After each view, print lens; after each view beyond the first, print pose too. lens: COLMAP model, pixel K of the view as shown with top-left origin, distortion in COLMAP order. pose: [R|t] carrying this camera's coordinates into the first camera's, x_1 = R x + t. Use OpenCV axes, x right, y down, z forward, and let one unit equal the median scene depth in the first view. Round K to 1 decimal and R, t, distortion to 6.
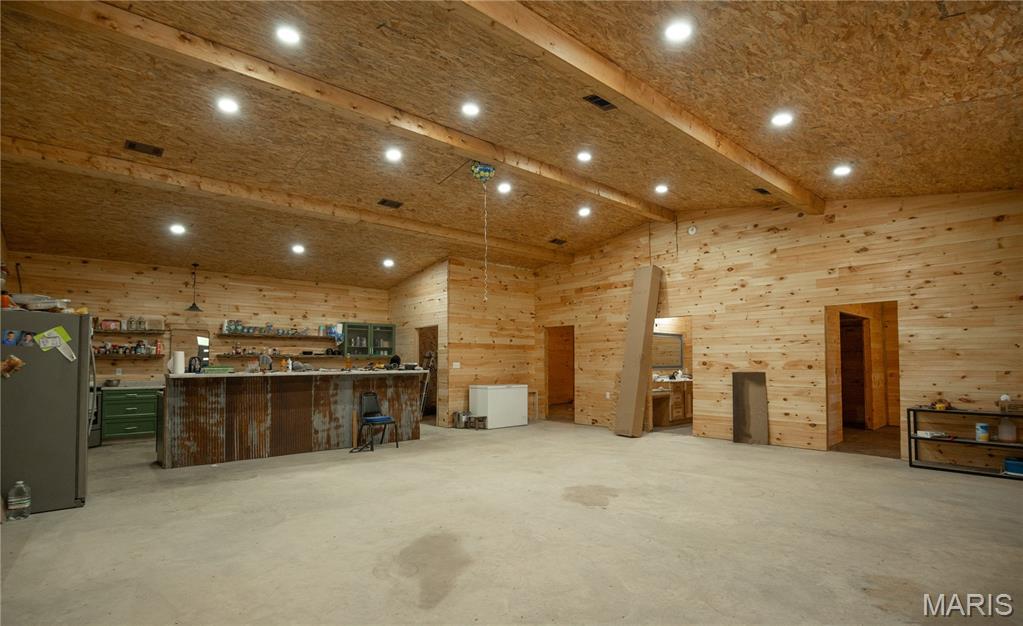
lens RADIAL K [[502.5, 0, 503.2], [0, 502.5, 338.7], [0, 0, 1]] dist [-0.020767, 0.000094]
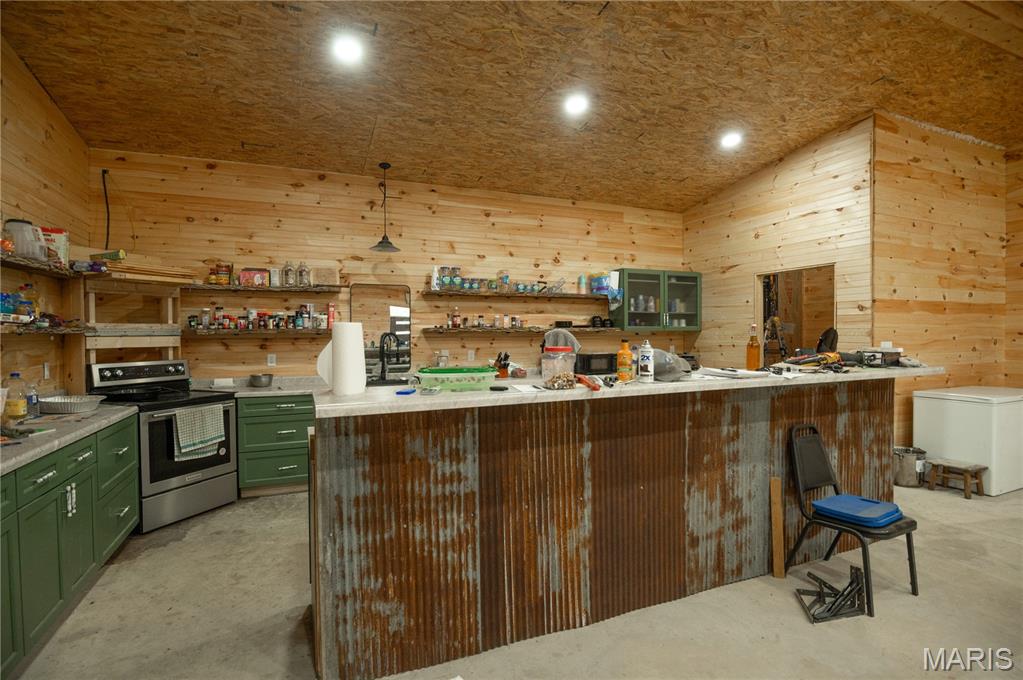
lens RADIAL K [[499.5, 0, 504.6], [0, 499.5, 341.9], [0, 0, 1]] dist [-0.019525, -0.000850]
pose [[0.948402, 0.002566, -0.317059, -0.363900], [0.018251, 0.997868, 0.062668, 0.015894], [0.316543, -0.065221, 0.946333, 0.584062]]
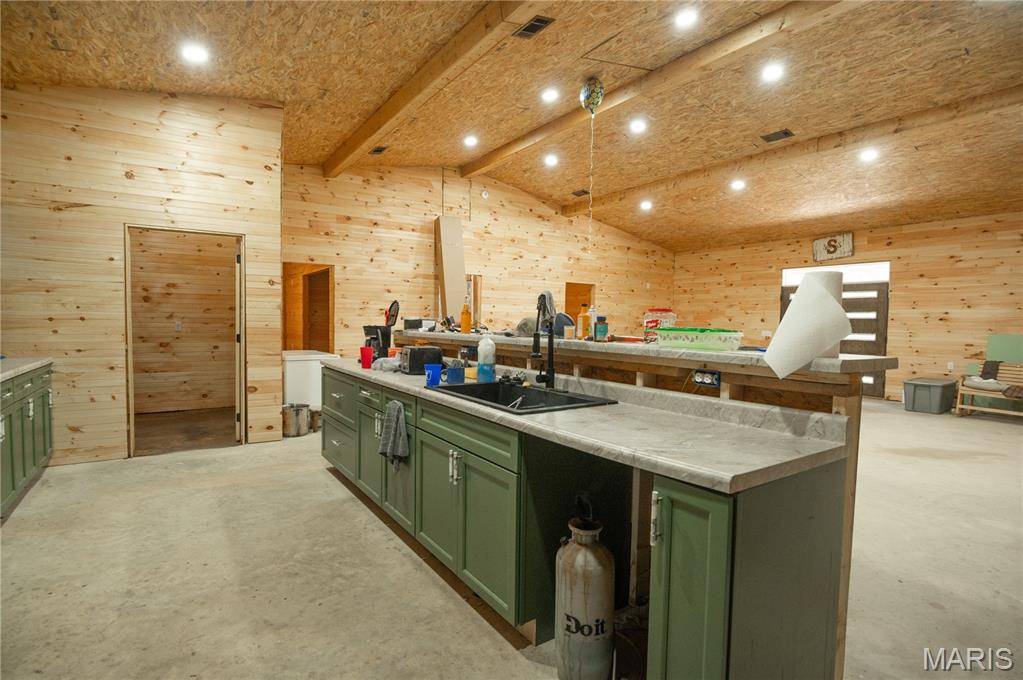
lens RADIAL K [[499.5, 0, 506.8], [0, 499.5, 340.7], [0, 0, 1]] dist [-0.019525, -0.000850]
pose [[0.119834, -0.034472, 0.992195, -0.744360], [-0.062788, 0.997133, 0.042226, 0.048290], [-0.990807, -0.067358, 0.117326, 0.901307]]
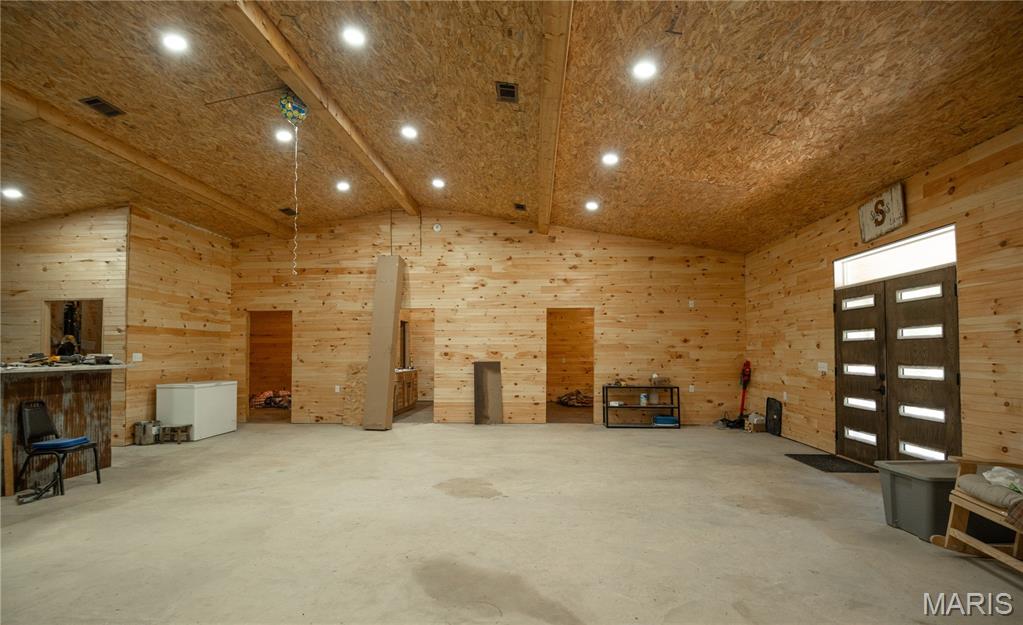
lens RADIAL K [[502.5, 0, 510.2], [0, 502.5, 338.9], [0, 0, 1]] dist [-0.020767, 0.000094]
pose [[0.696764, 0.019934, 0.717023, -0.295515], [-0.032362, 0.999470, 0.003661, 0.009227], [-0.716570, -0.025755, 0.697040, 0.166319]]
